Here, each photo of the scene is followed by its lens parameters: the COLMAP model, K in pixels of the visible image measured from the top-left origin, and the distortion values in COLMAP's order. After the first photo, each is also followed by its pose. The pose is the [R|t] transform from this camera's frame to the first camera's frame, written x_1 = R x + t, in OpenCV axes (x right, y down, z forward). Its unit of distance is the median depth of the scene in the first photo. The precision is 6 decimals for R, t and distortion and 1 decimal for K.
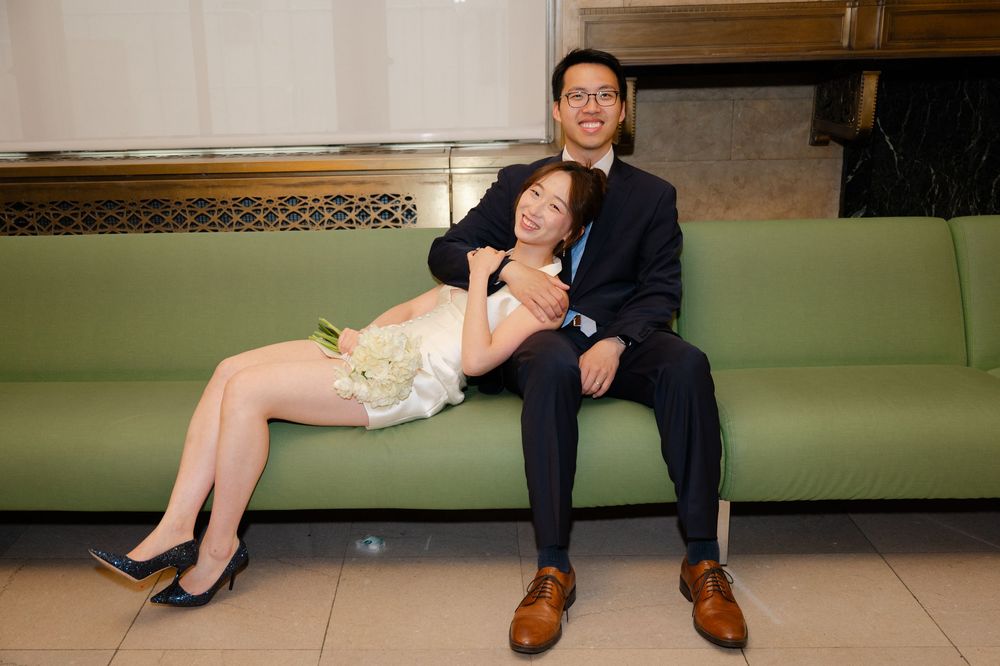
lens RADIAL K [[982.9, 0, 500.8], [0, 982.9, 331.2], [0, 0, 1]] dist [0.046278, 0.000000]
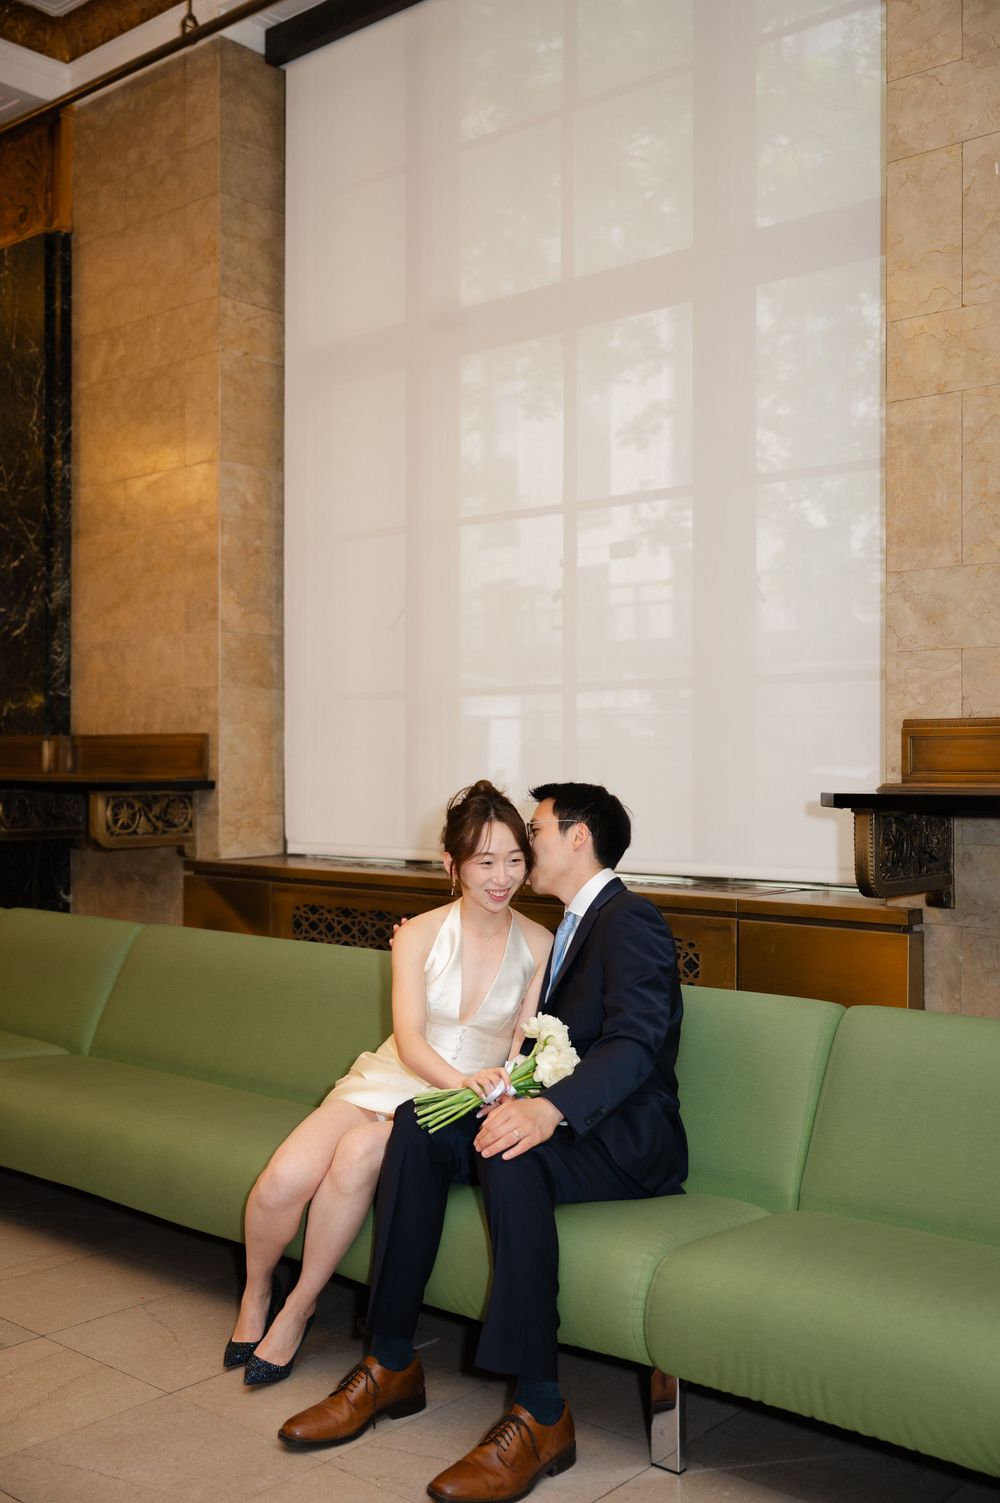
lens RADIAL K [[1457.3, 0, 499.7], [0, 1457.3, 758.6], [0, 0, 1]] dist [-0.009305, 0.000000]
pose [[0.789930, 0.028760, -0.612522, 0.633263], [-0.194388, 0.959124, -0.205656, -0.015377], [0.581570, 0.281520, 0.763232, -0.000499]]
